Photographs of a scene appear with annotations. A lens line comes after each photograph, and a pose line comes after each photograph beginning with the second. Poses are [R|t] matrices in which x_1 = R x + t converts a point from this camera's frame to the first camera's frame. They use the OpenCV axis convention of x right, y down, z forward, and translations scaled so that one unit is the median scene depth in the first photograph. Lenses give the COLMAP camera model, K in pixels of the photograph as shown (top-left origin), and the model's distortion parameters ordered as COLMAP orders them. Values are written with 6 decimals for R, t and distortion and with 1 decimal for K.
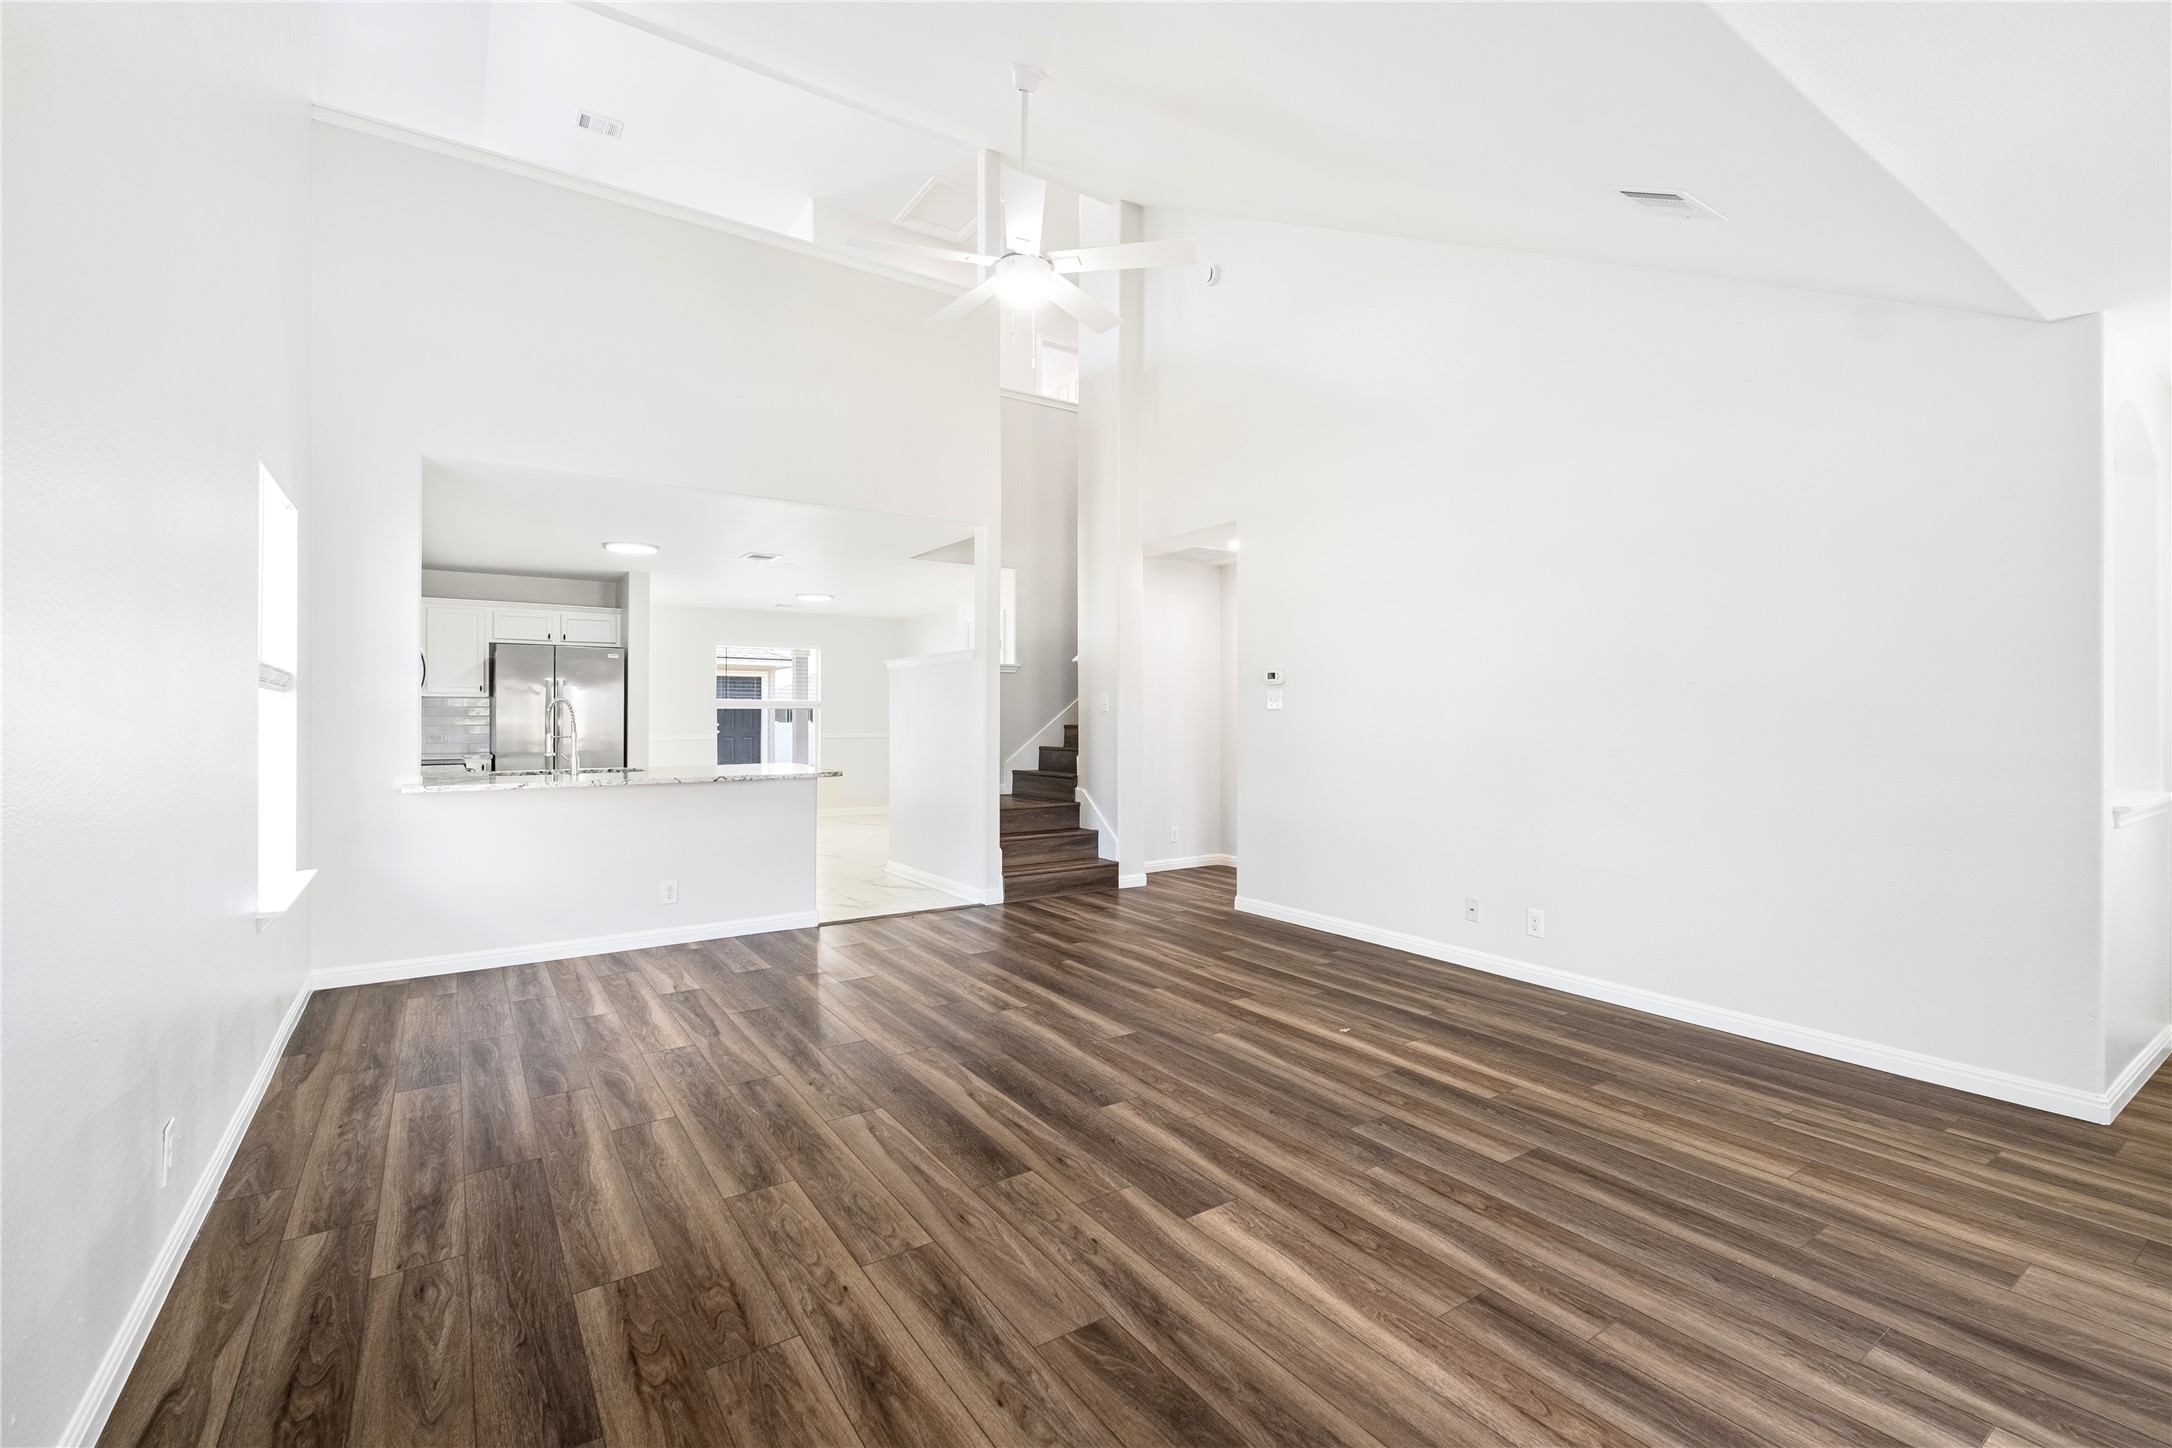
lens RADIAL K [[941.2, 0, 1093.5], [0, 941.2, 717.4], [0, 0, 1]] dist [0.004799, -0.007134]
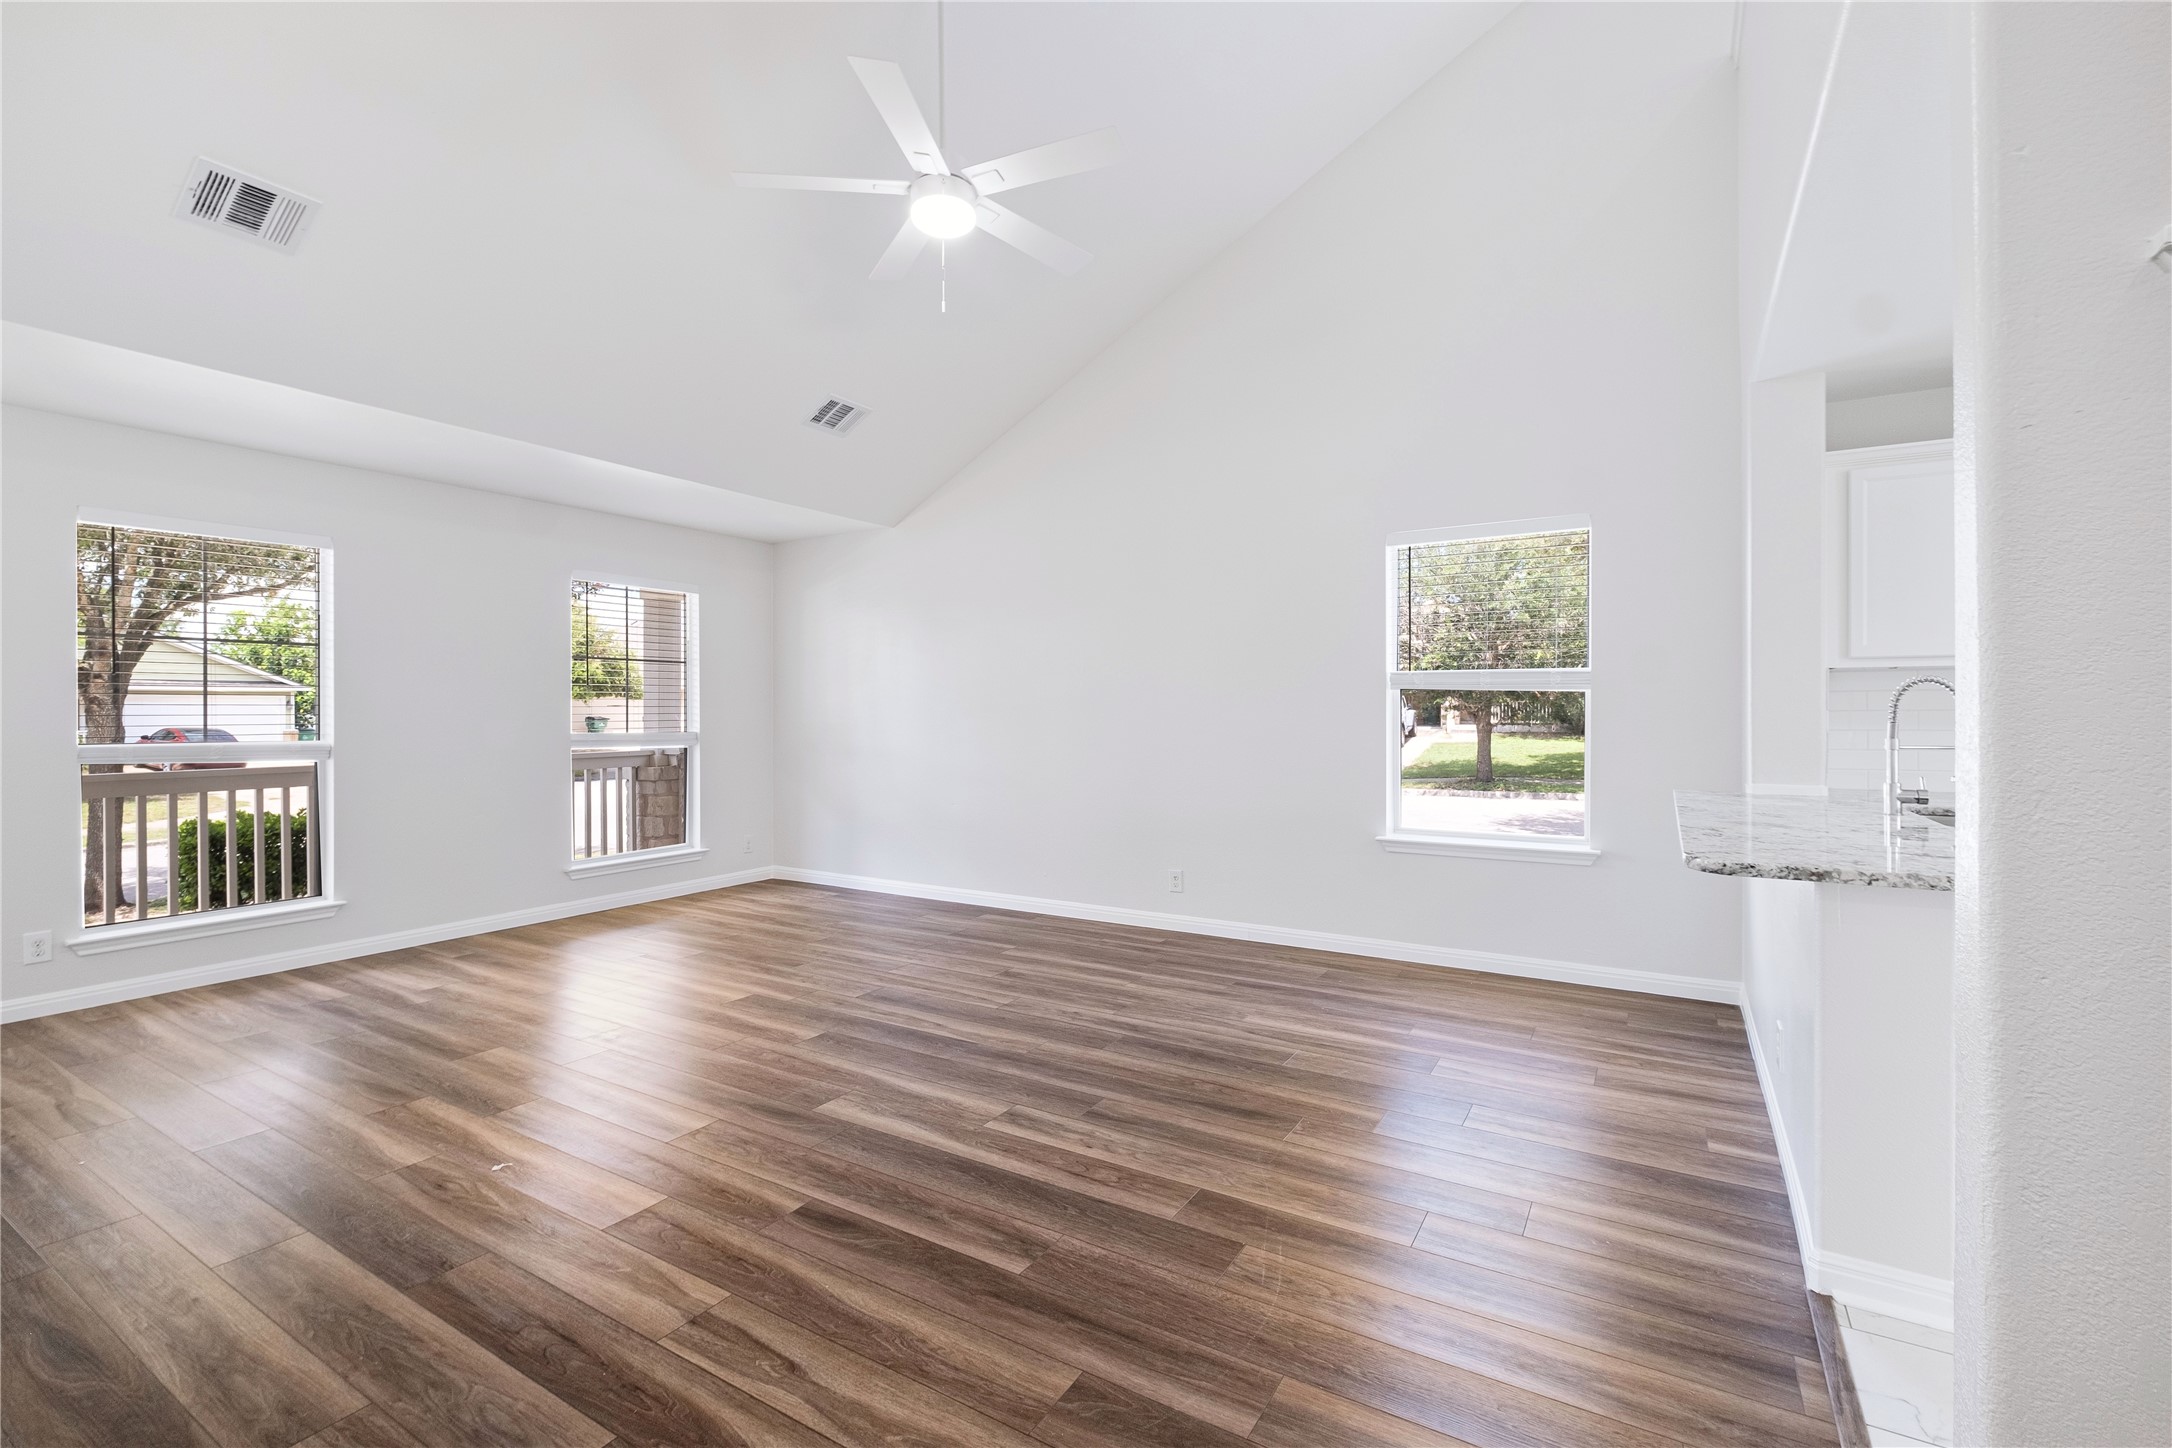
lens RADIAL K [[944.1, 0, 1092.6], [0, 944.1, 709.0], [0, 0, 1]] dist [-0.002954, -0.001163]
pose [[-0.910205, 0.001326, -0.414157, 0.184199], [0.000589, 0.999998, 0.001905, -0.006251], [0.414158, 0.001490, -0.910204, 2.097468]]
